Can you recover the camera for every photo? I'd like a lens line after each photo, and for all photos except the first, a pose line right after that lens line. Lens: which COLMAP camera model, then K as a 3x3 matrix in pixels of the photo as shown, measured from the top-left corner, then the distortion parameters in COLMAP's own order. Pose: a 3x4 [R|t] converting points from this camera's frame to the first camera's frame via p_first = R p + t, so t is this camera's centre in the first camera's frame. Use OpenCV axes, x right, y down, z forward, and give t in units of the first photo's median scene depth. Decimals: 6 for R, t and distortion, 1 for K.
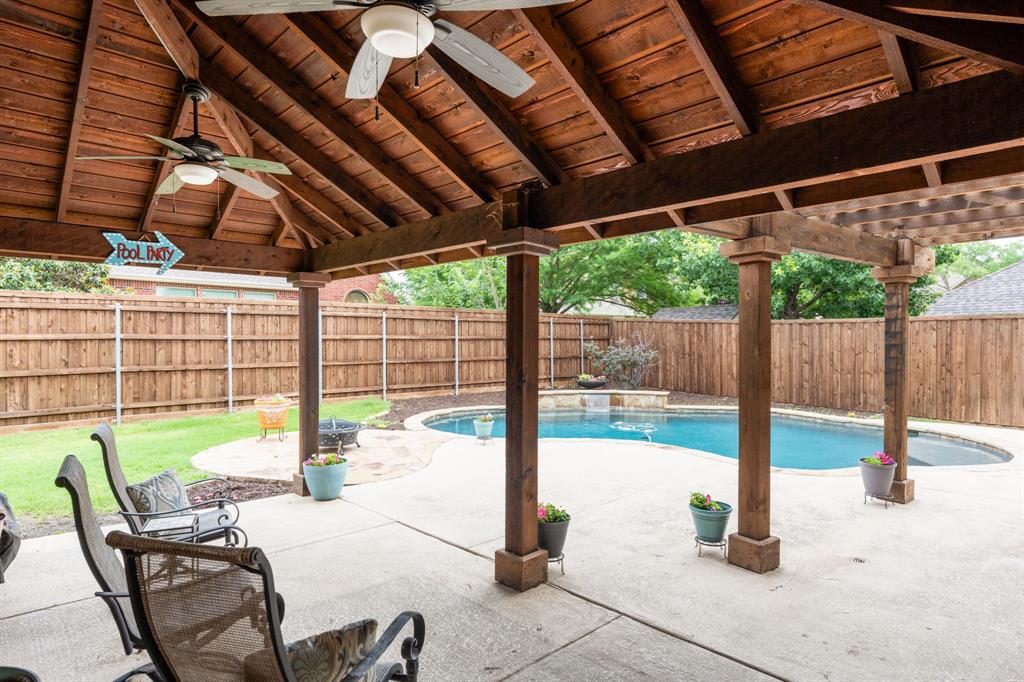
lens RADIAL K [[562.4, 0, 515.8], [0, 562.4, 341.9], [0, 0, 1]] dist [0.005336, 0.001970]
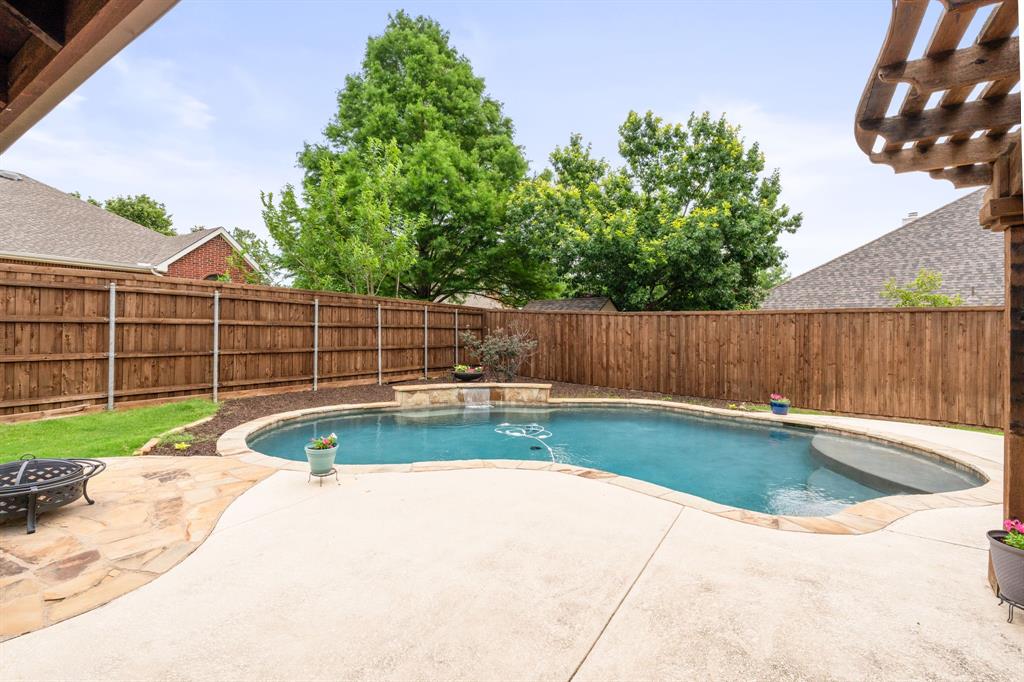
lens RADIAL K [[457.6, 0, 499.6], [0, 457.6, 326.2], [0, 0, 1]] dist [-0.000541, 0.000882]
pose [[0.974420, 0.012719, 0.224375, 0.013626], [-0.009147, 0.999814, -0.016953, 0.004663], [-0.224549, 0.014467, 0.974355, 0.262727]]
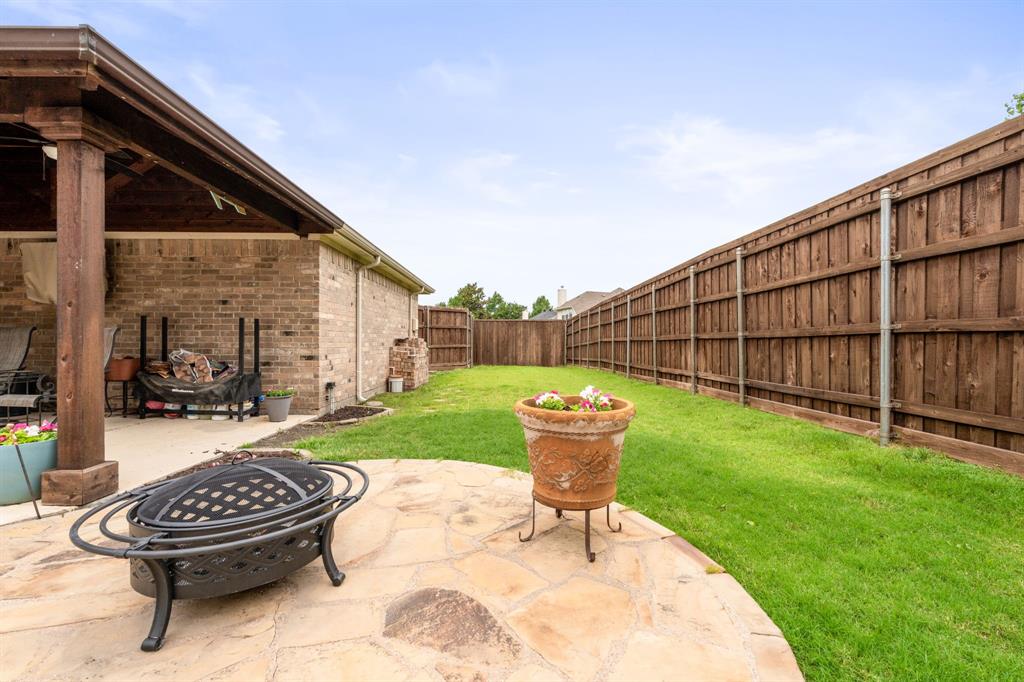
lens RADIAL K [[442.6, 0, 512.0], [0, 442.6, 344.7], [0, 0, 1]] dist [-0.001258, 0.000058]
pose [[-0.683926, 0.001669, -0.729550, -0.149911], [-0.008495, 0.999911, 0.010251, 0.043664], [0.729502, 0.013209, -0.683851, 0.716801]]
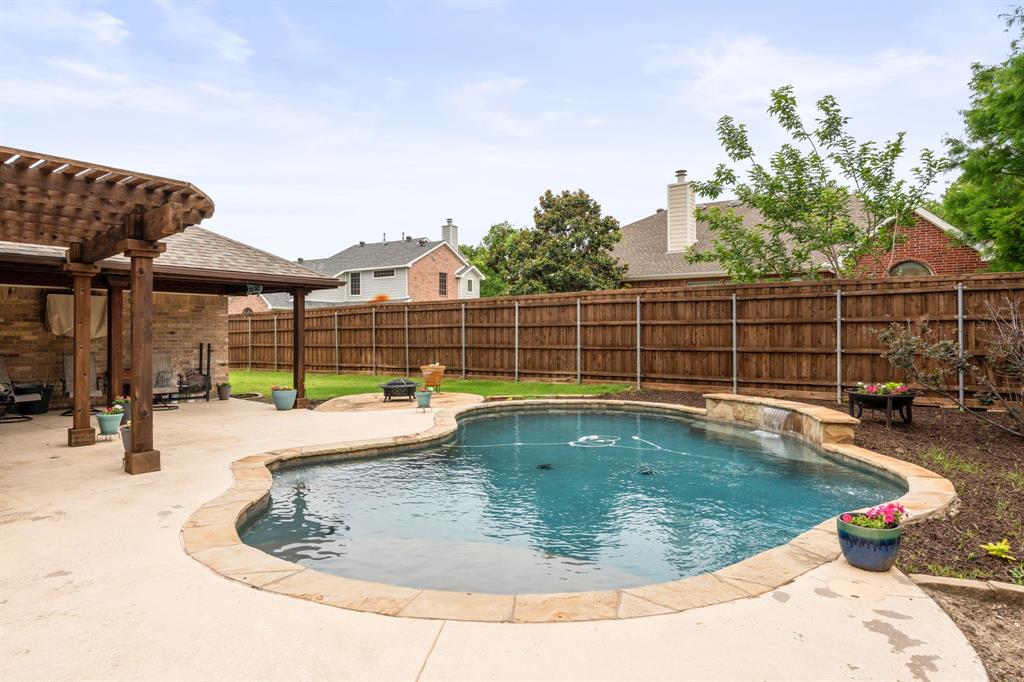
lens RADIAL K [[621.9, 0, 522.1], [0, 621.9, 337.7], [0, 0, 1]] dist [0.003655, 0.000161]
pose [[0.181967, 0.004679, -0.983294, 0.751249], [-0.002567, 0.999988, 0.004283, 0.012702], [0.983301, 0.001745, 0.181976, 0.587616]]
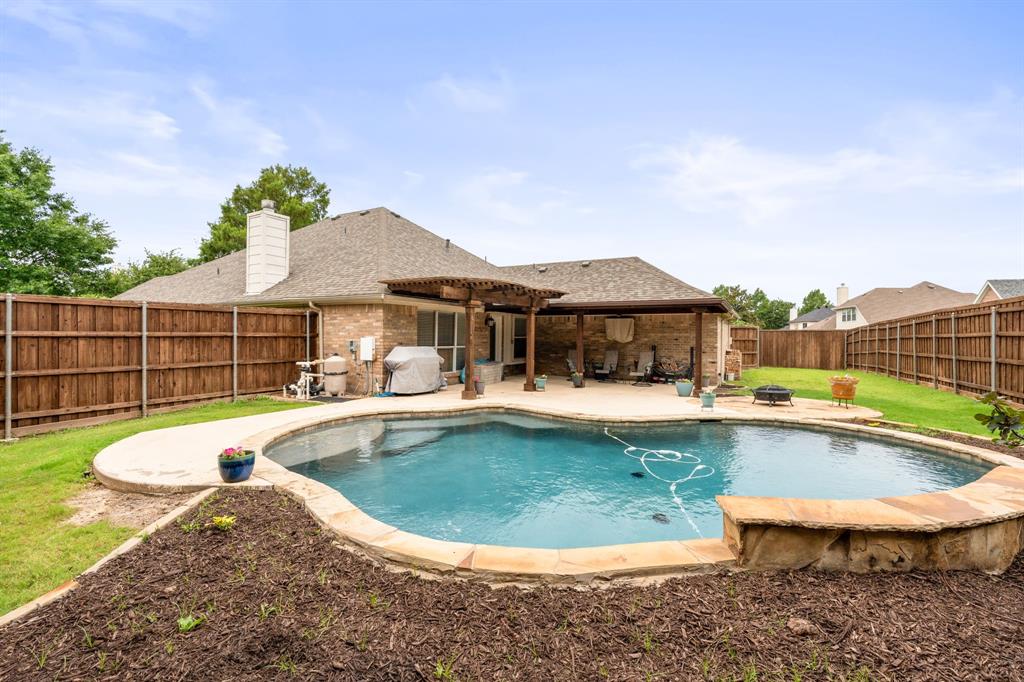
lens RADIAL K [[457.6, 0, 507.5], [0, 457.6, 337.3], [0, 0, 1]] dist [-0.000541, 0.000882]
pose [[-0.955961, -0.008117, -0.293383, 0.426705], [-0.011110, 0.999902, 0.008537, 0.000883], [0.293285, 0.011420, -0.955957, 1.149833]]
